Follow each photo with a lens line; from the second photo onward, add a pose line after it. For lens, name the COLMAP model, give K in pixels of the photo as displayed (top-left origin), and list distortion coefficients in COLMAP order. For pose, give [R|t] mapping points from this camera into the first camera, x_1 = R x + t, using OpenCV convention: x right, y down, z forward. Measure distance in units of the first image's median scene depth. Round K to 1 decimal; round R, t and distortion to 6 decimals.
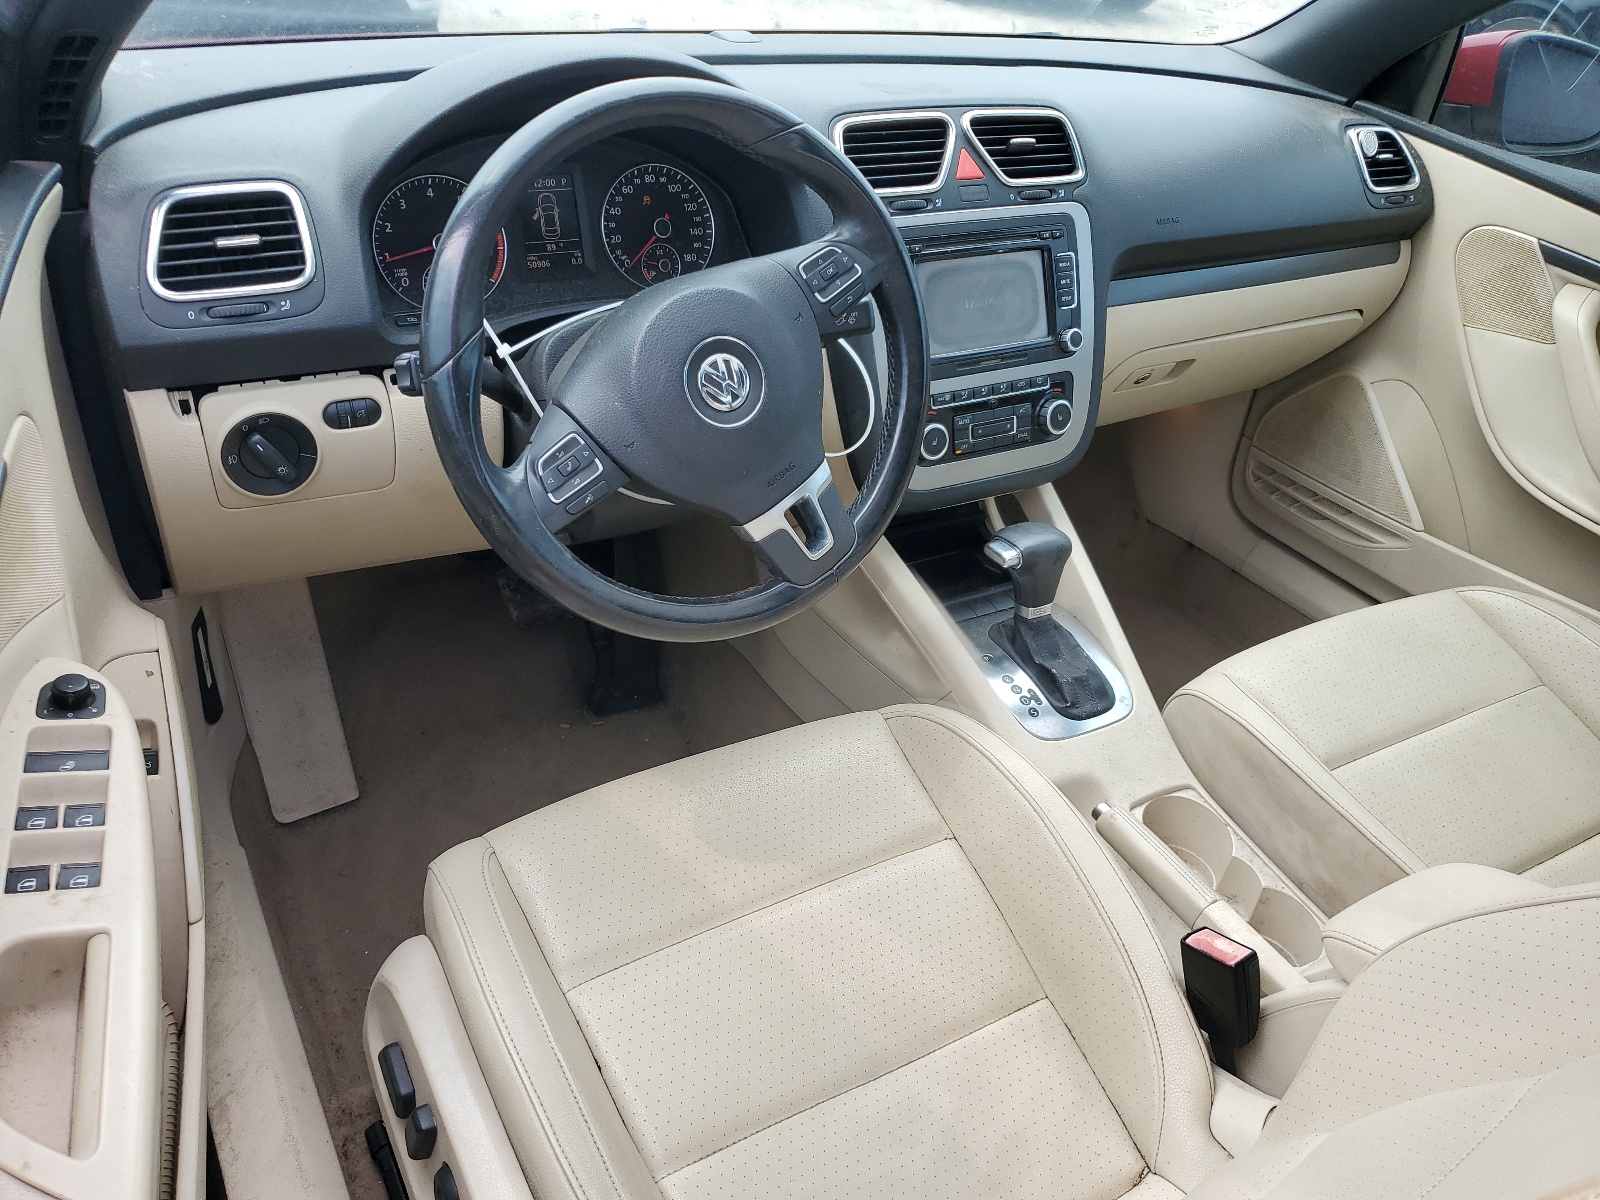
lens RADIAL K [[1216.3, 0, 801.1], [0, 1216.3, 591.0], [0, 0, 1]] dist [0.003747, -0.004751]
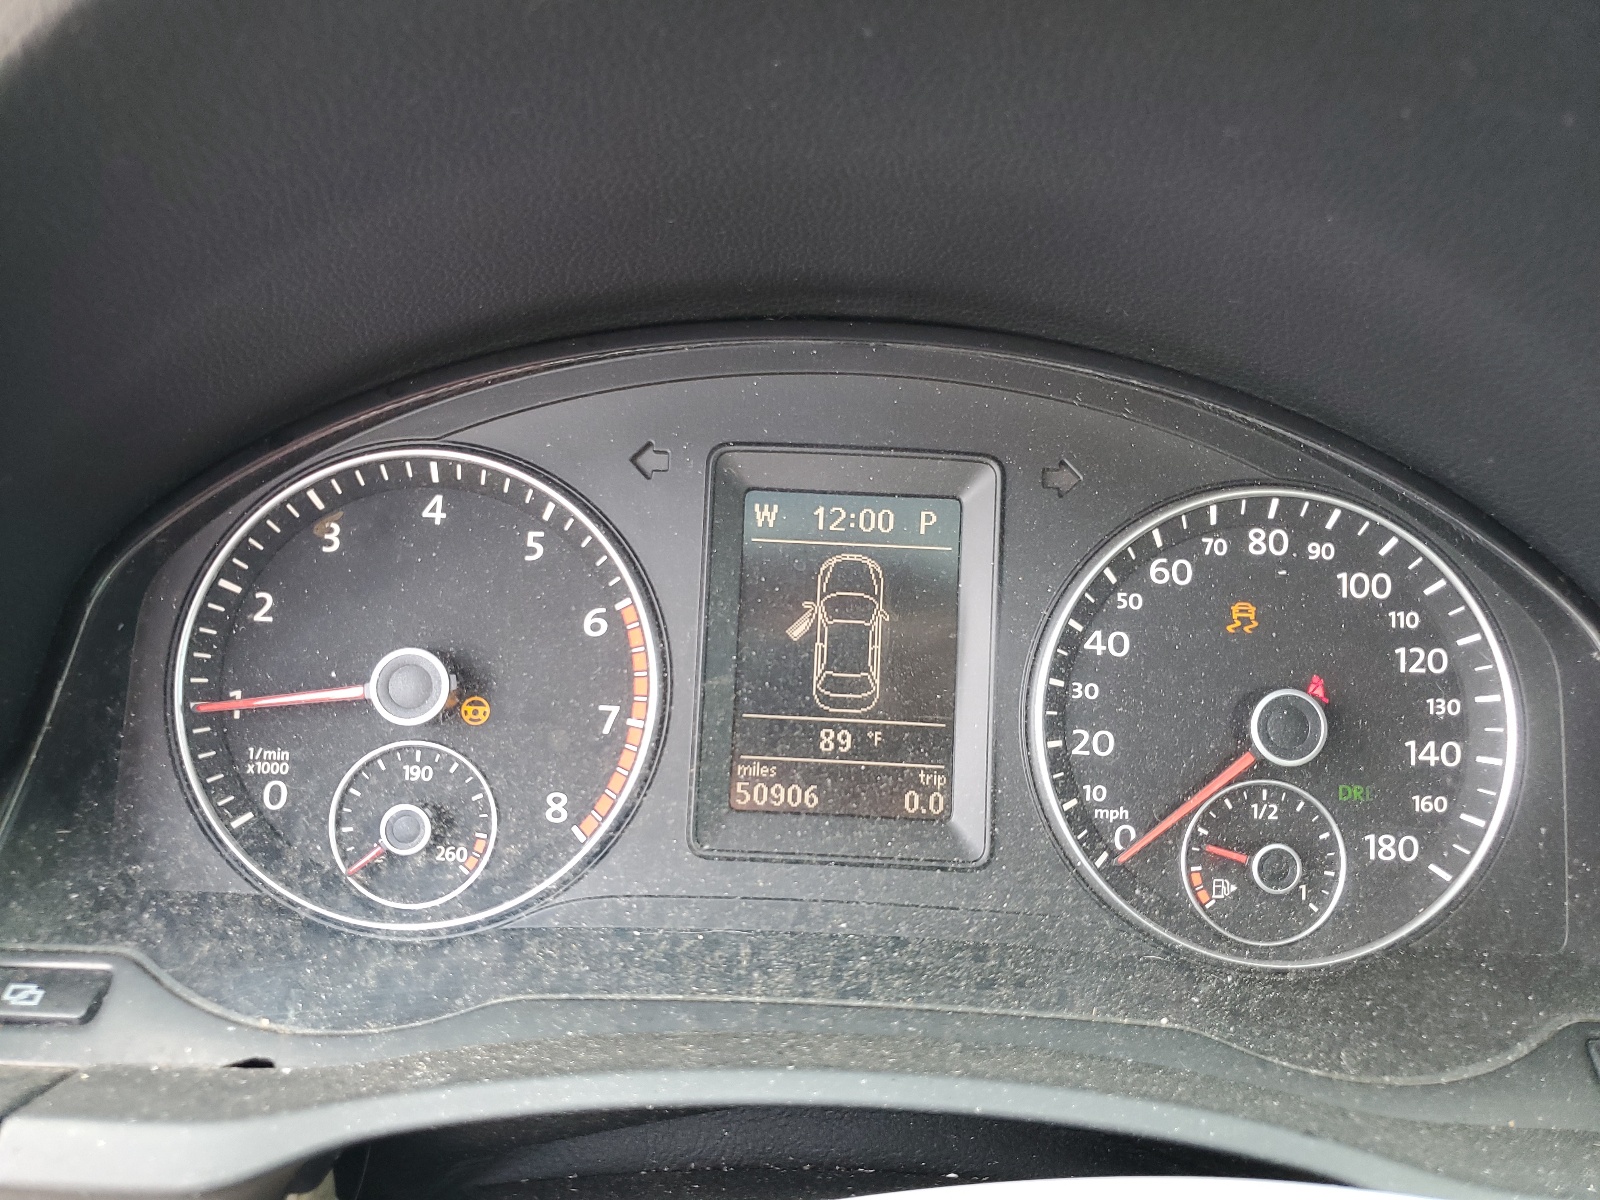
lens RADIAL K [[1216.3, 0, 799.0], [0, 1216.3, 602.3], [0, 0, 1]] dist [0.003747, -0.004751]
pose [[0.849808, 0.102806, -0.516970, -0.072896], [-0.255862, 0.937948, -0.234070, -0.239276], [0.460827, 0.331188, 0.823379, 0.741193]]
